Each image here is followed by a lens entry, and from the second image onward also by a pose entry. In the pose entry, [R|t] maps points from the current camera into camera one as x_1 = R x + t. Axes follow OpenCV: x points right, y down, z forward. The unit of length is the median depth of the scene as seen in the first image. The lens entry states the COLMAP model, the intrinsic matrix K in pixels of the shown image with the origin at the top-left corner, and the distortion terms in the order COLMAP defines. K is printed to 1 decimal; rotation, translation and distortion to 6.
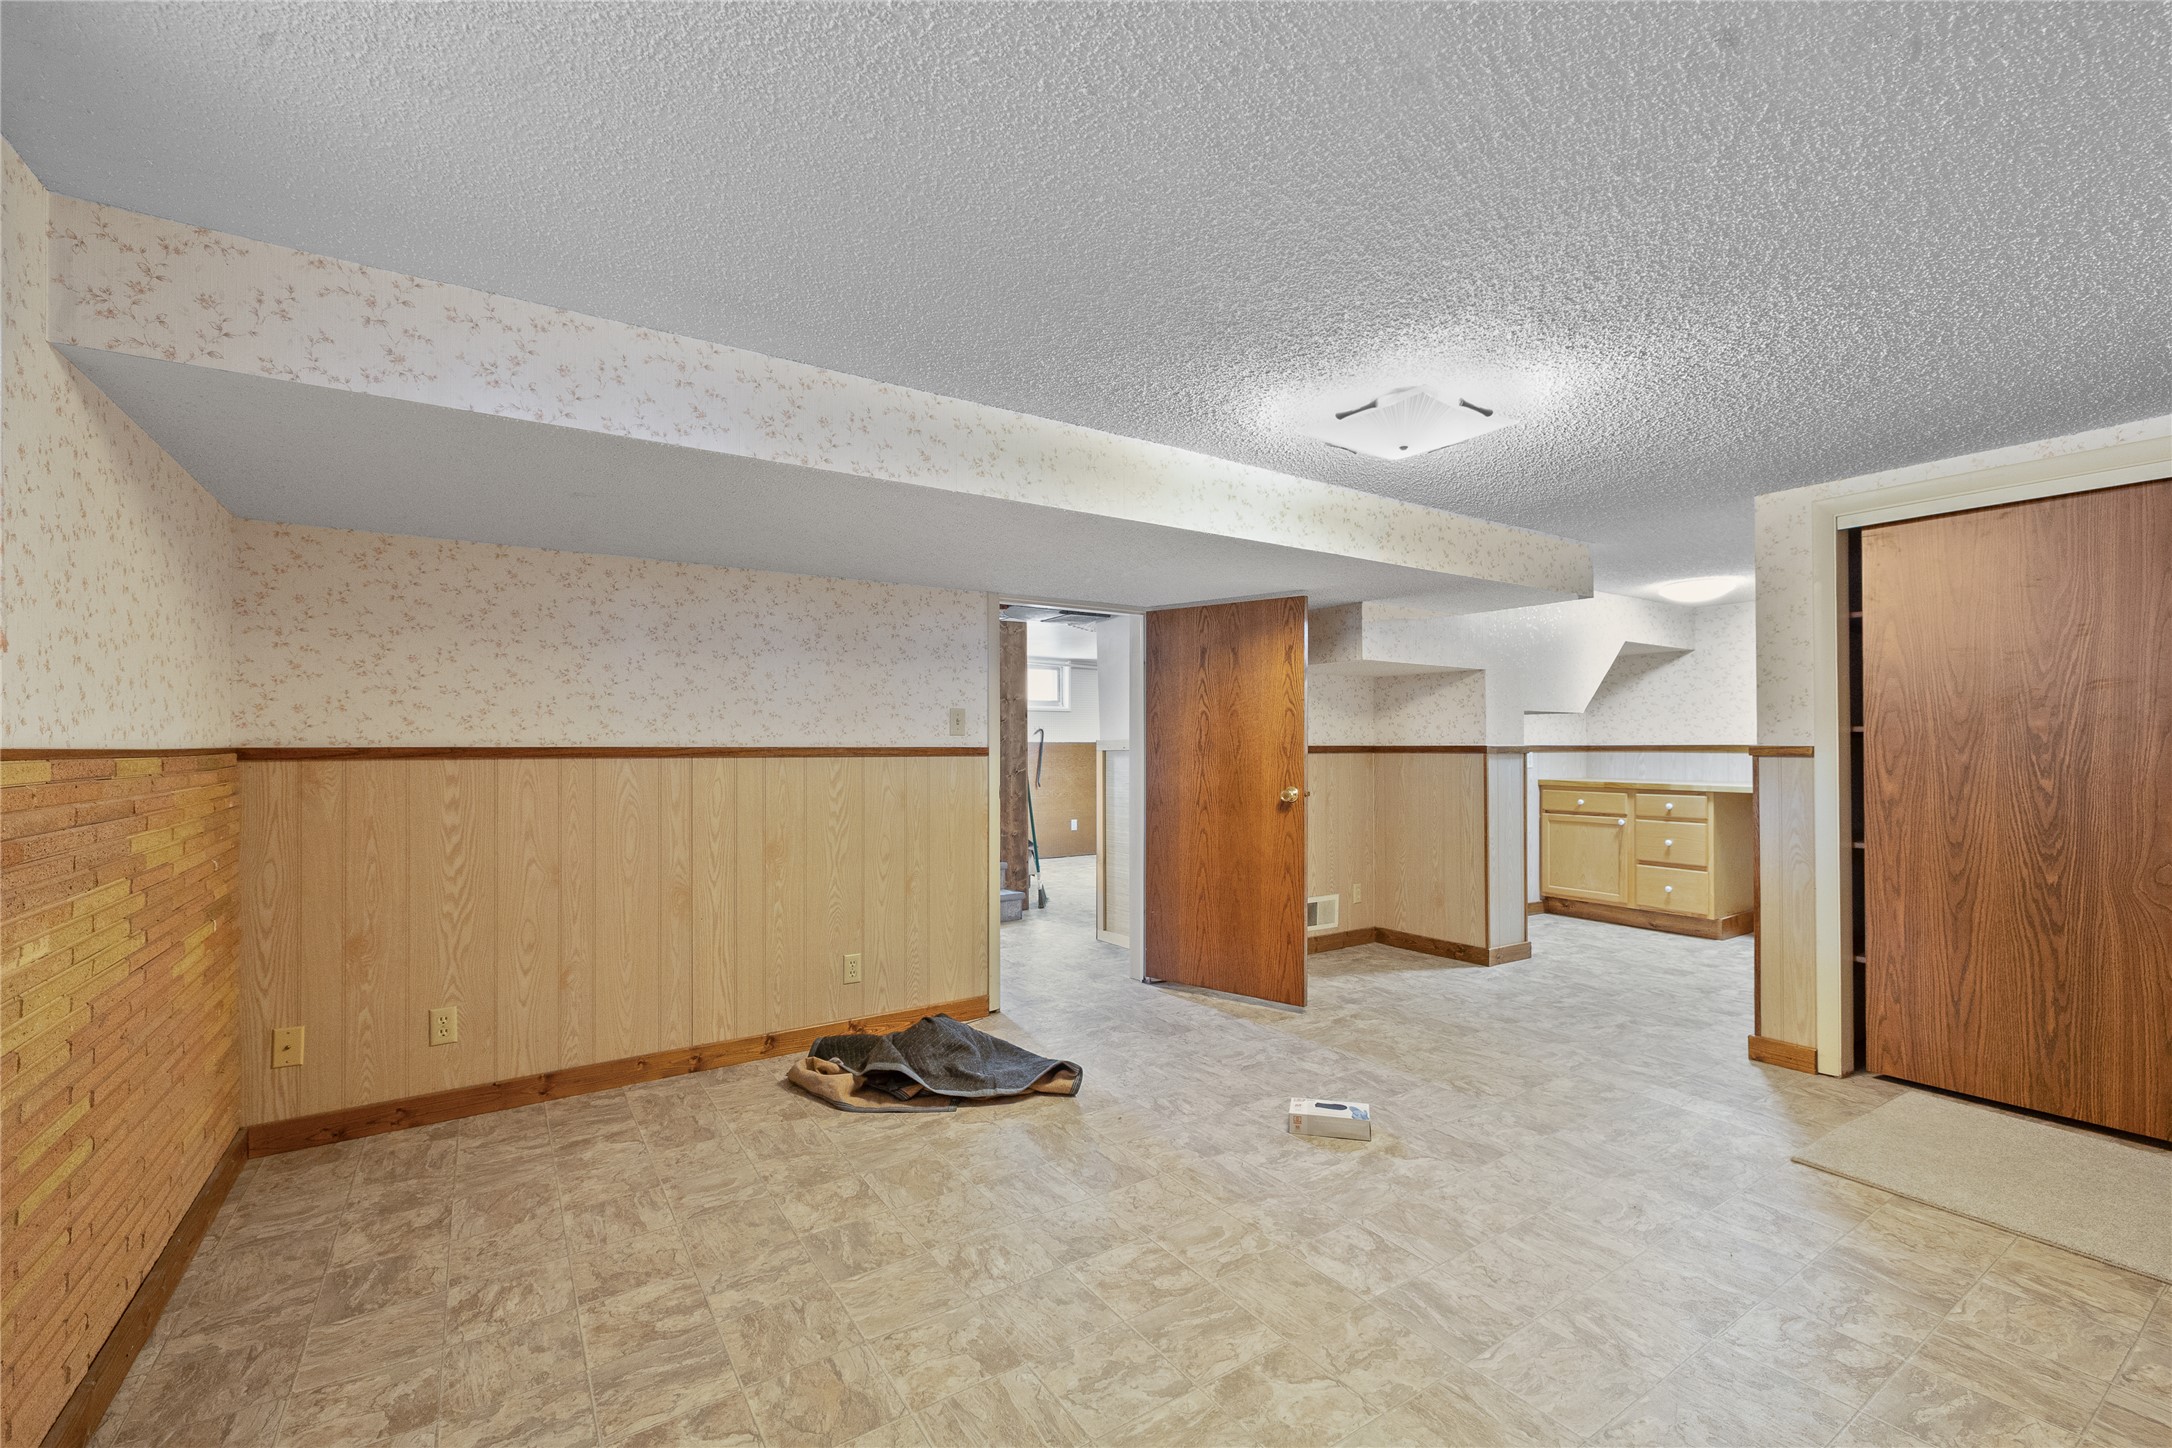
lens RADIAL K [[932.0, 0, 1107.5], [0, 932.0, 739.2], [0, 0, 1]] dist [0.001787, -0.000464]
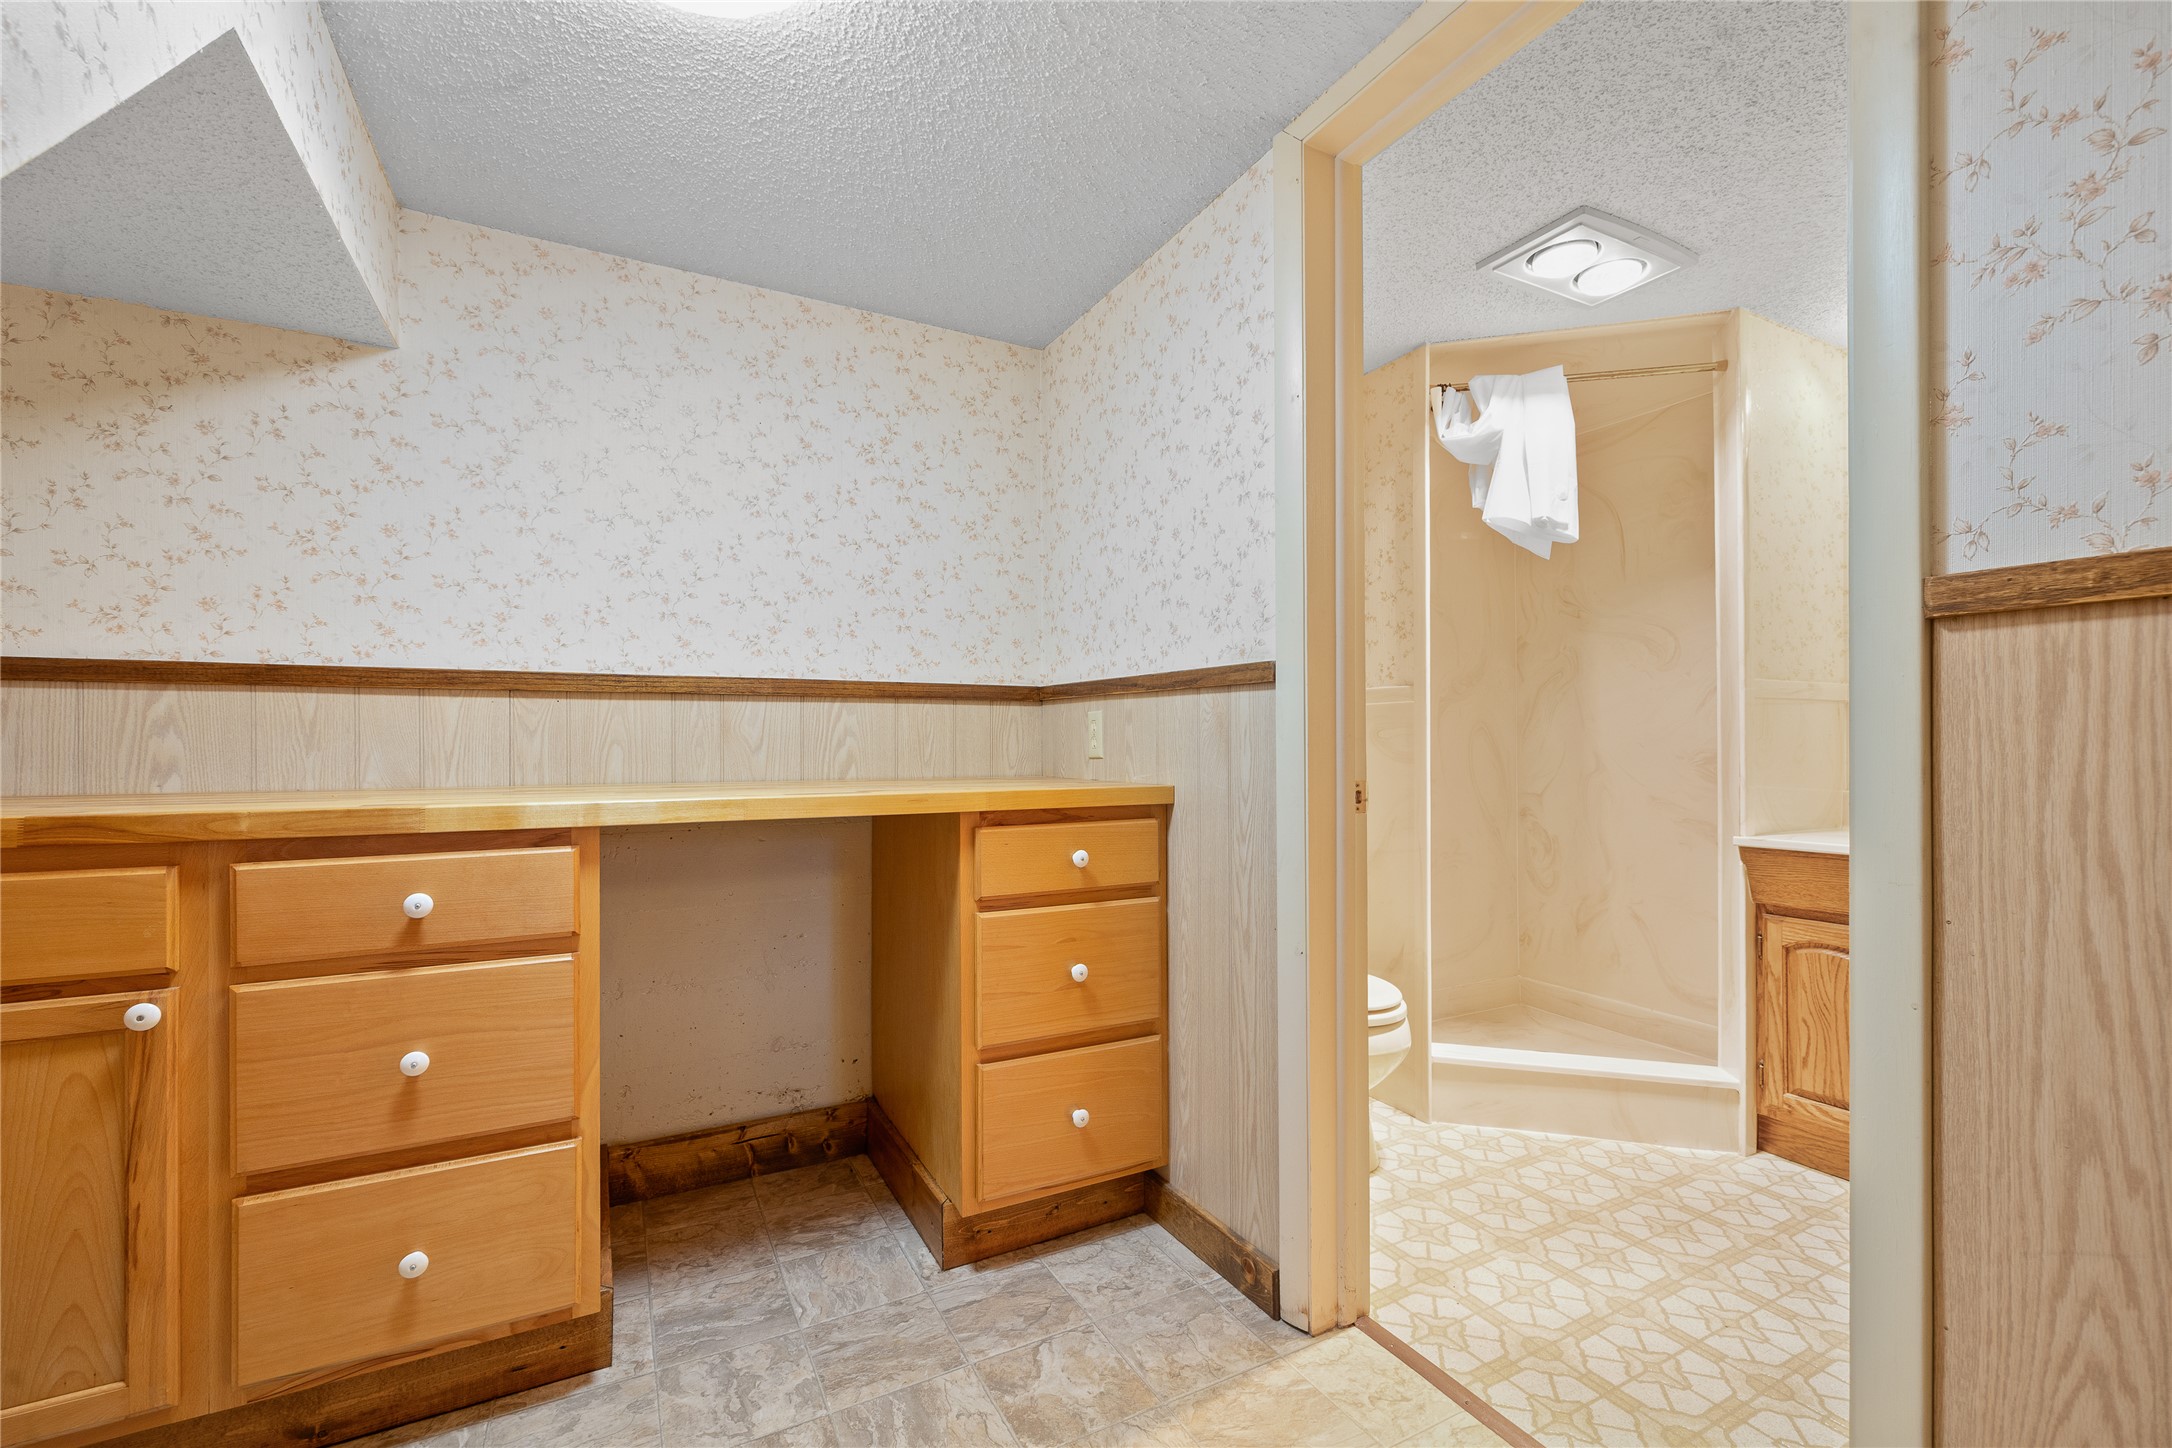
lens RADIAL K [[932.0, 0, 1095.7], [0, 932.0, 744.1], [0, 0, 1]] dist [0.001787, -0.000464]
pose [[0.119856, 0.004175, 0.992782, 0.570632], [-0.004141, 0.999985, -0.003705, 0.047308], [-0.992783, -0.003667, 0.119872, 1.168866]]
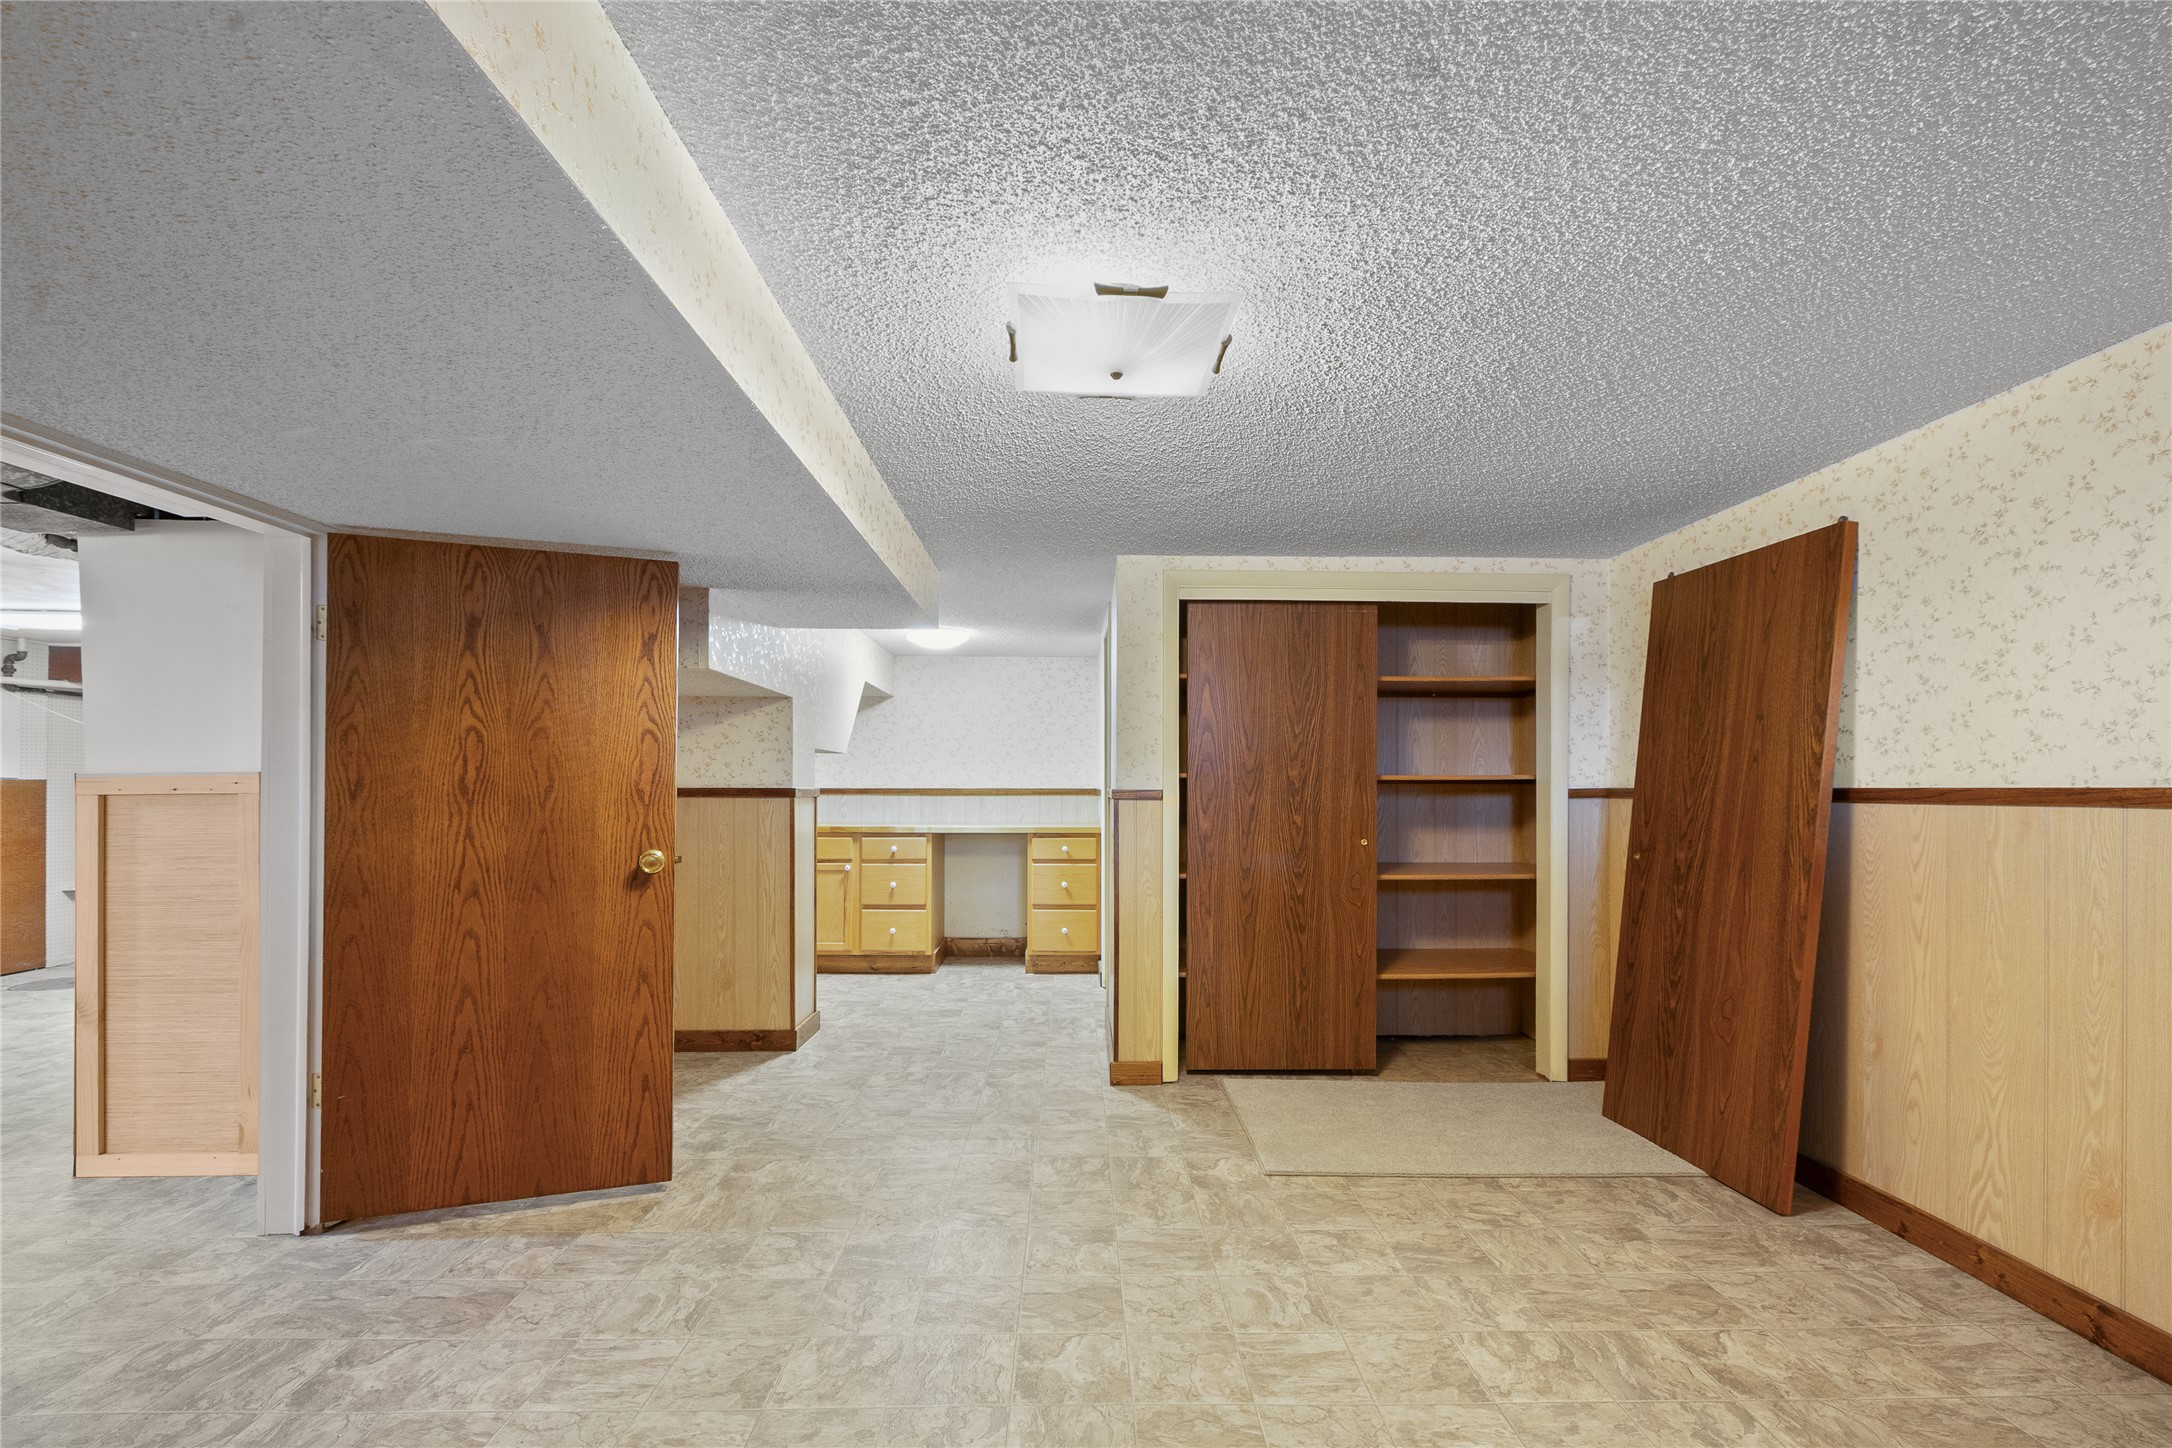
lens RADIAL K [[932.0, 0, 1100.7], [0, 932.0, 786.5], [0, 0, 1]] dist [0.001787, -0.000464]
pose [[0.544058, 0.005668, 0.839029, -0.180436], [-0.009914, 0.999951, -0.000327, 0.003632], [-0.838989, -0.008140, 0.544087, 0.379692]]
